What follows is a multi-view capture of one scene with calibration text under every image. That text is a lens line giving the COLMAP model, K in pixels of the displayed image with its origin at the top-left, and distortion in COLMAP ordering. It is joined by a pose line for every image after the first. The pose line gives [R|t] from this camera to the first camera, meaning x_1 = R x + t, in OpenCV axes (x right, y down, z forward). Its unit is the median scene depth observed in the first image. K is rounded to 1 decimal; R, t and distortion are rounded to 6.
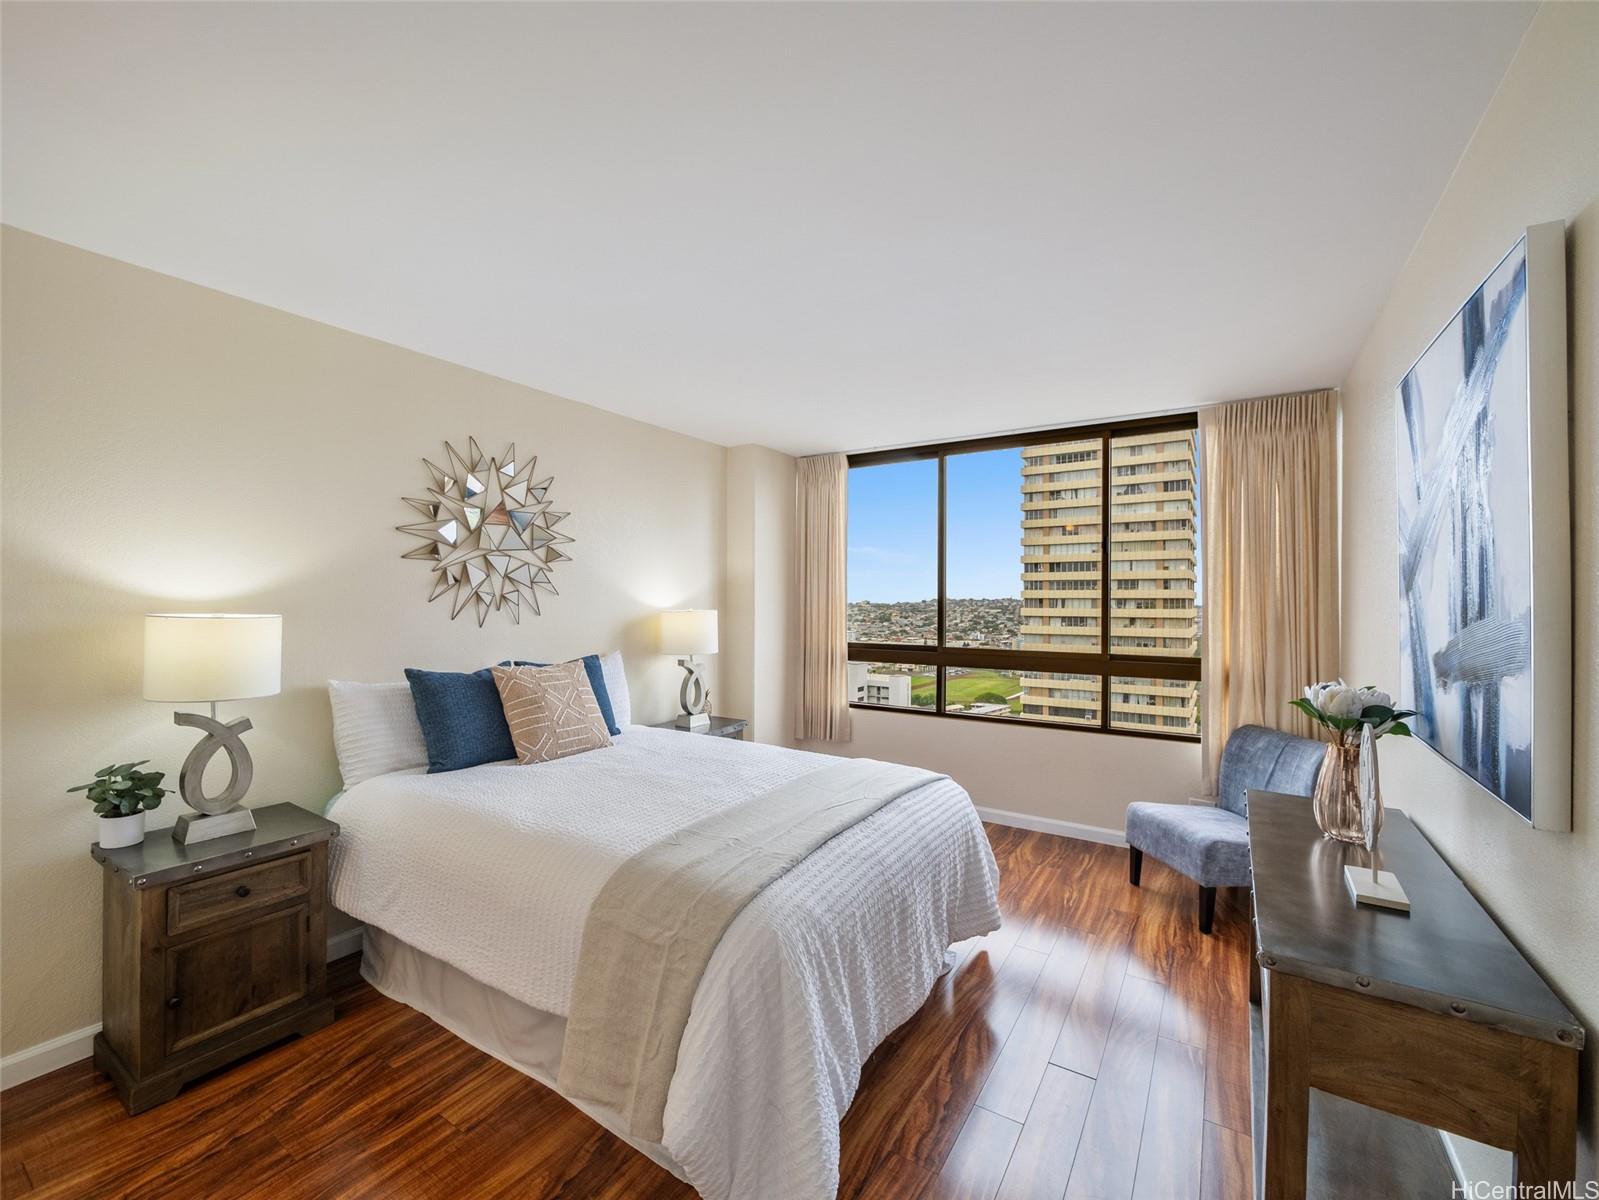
lens RADIAL K [[663.0, 0, 799.2], [0, 663.0, 601.8], [0, 0, 1]] dist [-0.002083, -0.000030]
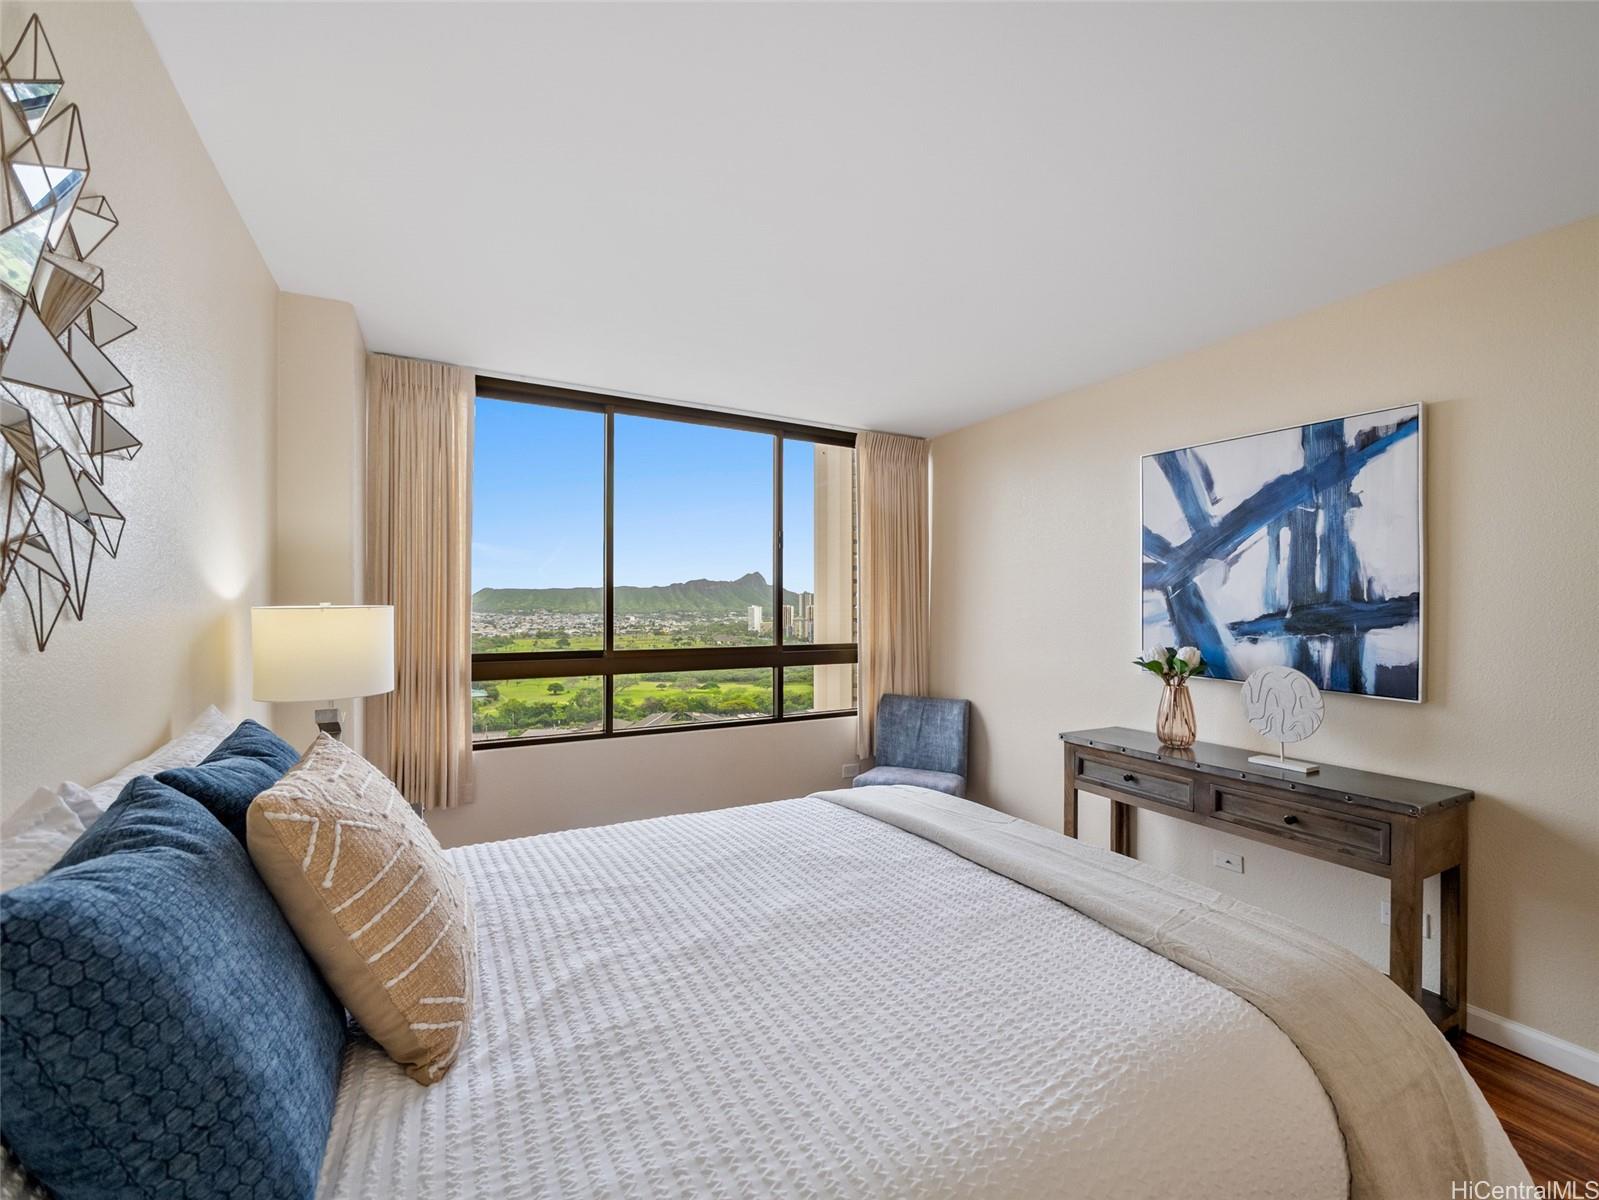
lens RADIAL K [[663.0, 0, 792.8], [0, 663.0, 603.0], [0, 0, 1]] dist [-0.002083, -0.000030]
pose [[0.495635, -0.001899, 0.868529, -0.409084], [0.000229, 0.999998, 0.002056, 0.010239], [-0.868531, -0.000820, 0.495635, 0.450407]]
